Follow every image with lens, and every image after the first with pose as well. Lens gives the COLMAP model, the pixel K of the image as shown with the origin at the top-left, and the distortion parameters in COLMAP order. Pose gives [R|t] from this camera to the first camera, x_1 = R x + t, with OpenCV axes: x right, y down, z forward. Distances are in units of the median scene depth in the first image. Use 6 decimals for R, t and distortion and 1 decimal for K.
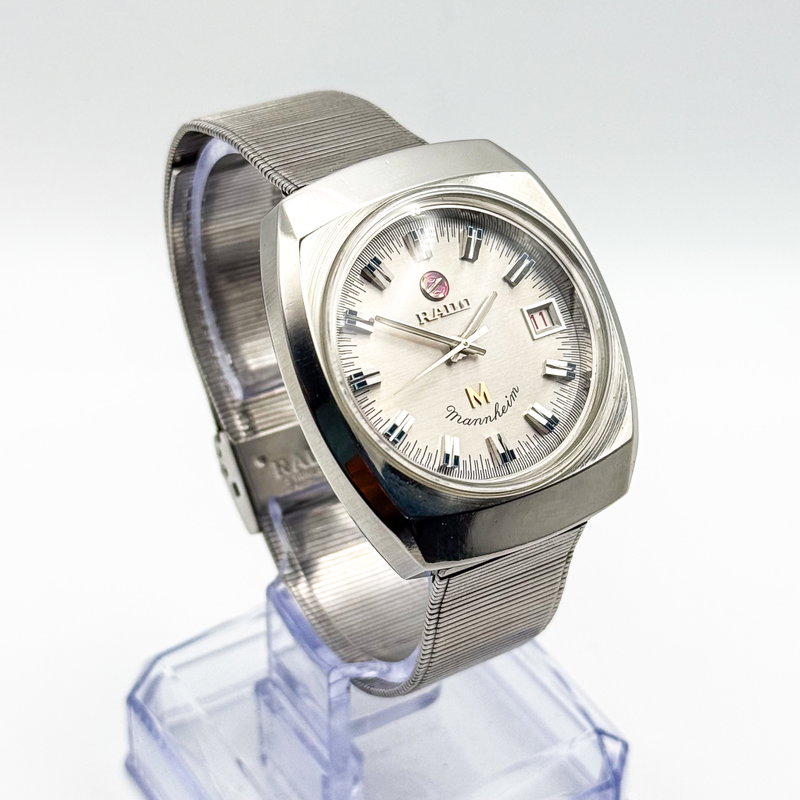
lens RADIAL K [[2108.1, 0, 400.0], [0, 2108.1, 400.0], [0, 0, 1]] dist [0.041836, -0.053596]
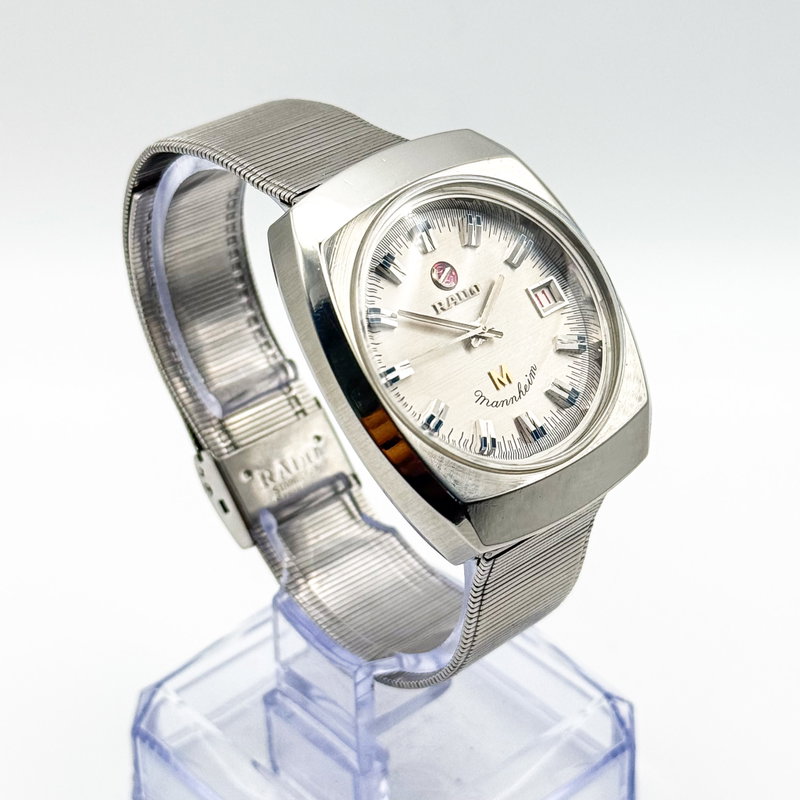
lens RADIAL K [[2108.1, 0, 400.0], [0, 2108.1, 400.0], [0, 0, 1]] dist [0.041836, -0.053596]
pose [[0.984152, -0.118425, 0.131987, -0.141958], [0.119475, 0.992837, -0.000032, 0.002824], [-0.131038, 0.015801, 0.991251, -0.004332]]
